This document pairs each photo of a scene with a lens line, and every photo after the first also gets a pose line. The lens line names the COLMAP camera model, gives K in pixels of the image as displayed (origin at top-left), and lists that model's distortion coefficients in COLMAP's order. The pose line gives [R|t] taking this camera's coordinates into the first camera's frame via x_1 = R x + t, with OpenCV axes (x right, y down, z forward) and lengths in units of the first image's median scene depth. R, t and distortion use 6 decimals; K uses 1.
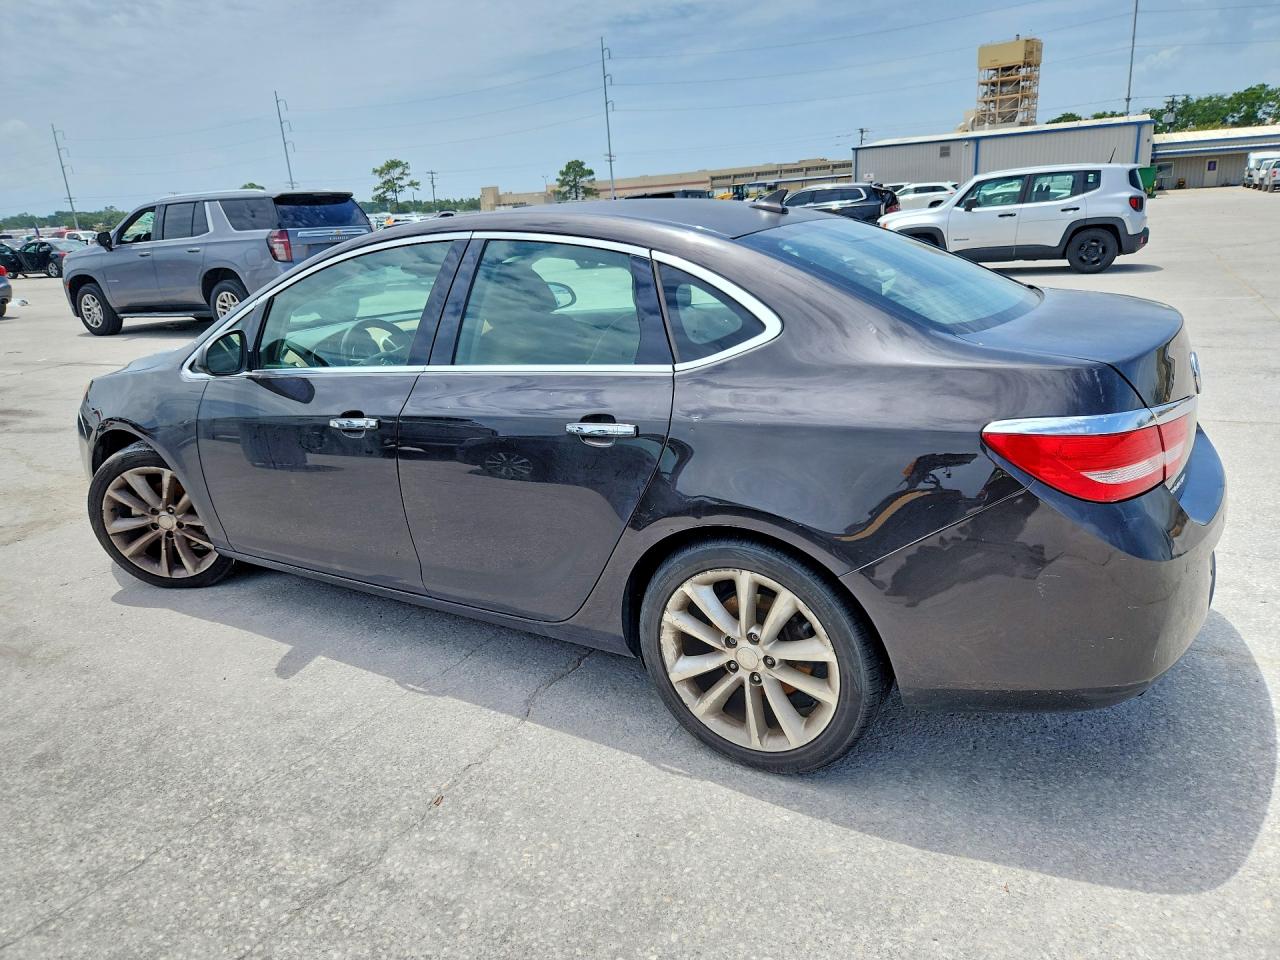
lens RADIAL K [[897.8, 0, 638.7], [0, 897.8, 488.6], [0, 0, 1]] dist [-0.000630, 0.003185]
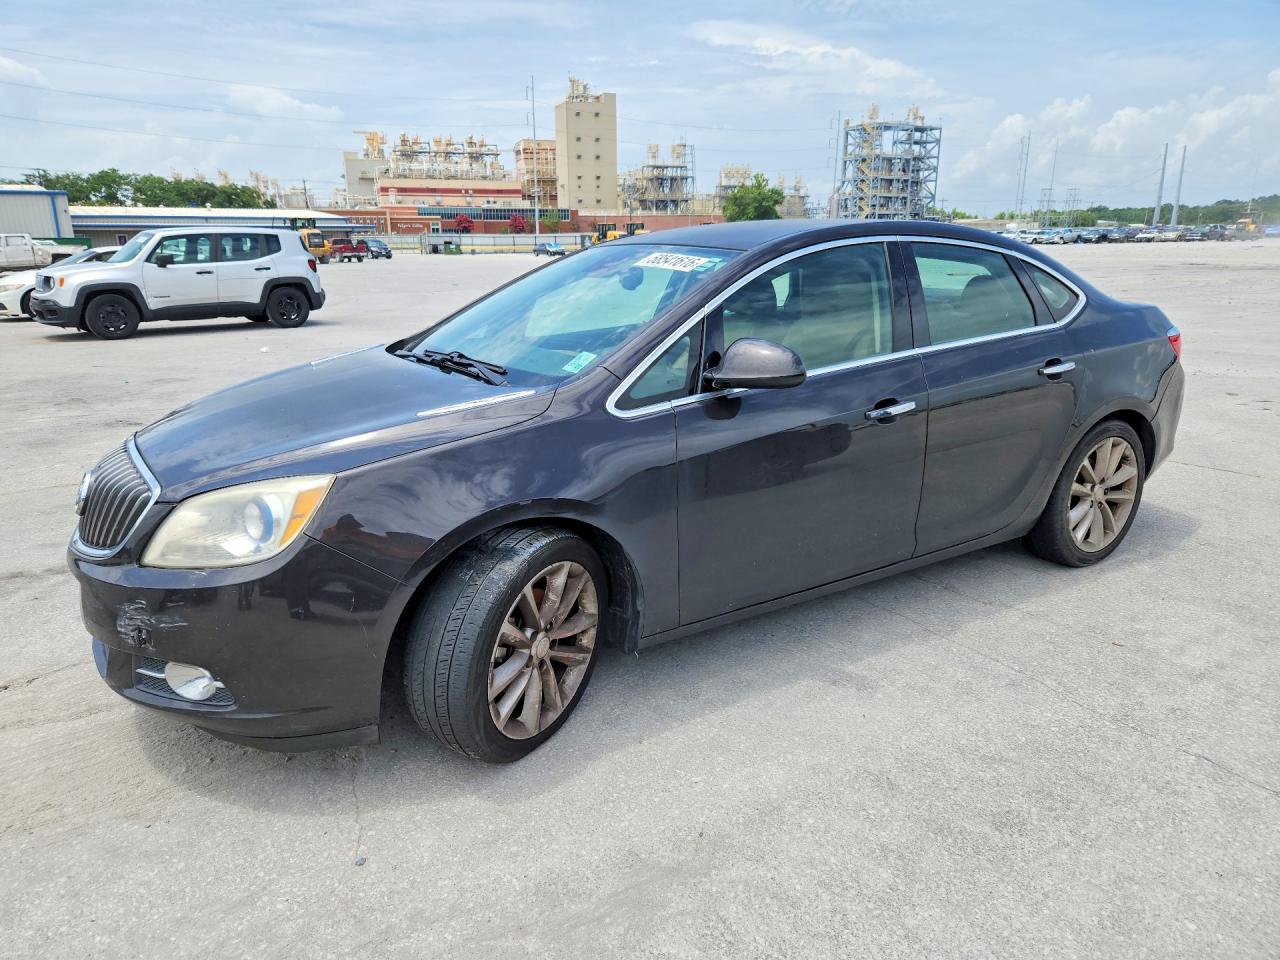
lens RADIAL K [[897.8, 0, 649.7], [0, 897.8, 487.4], [0, 0, 1]] dist [-0.000630, 0.003185]
pose [[0.410997, -0.182474, 0.893188, -0.318820], [0.254125, 0.963859, 0.079978, -0.032446], [-0.875501, 0.194110, 0.442515, 0.184534]]
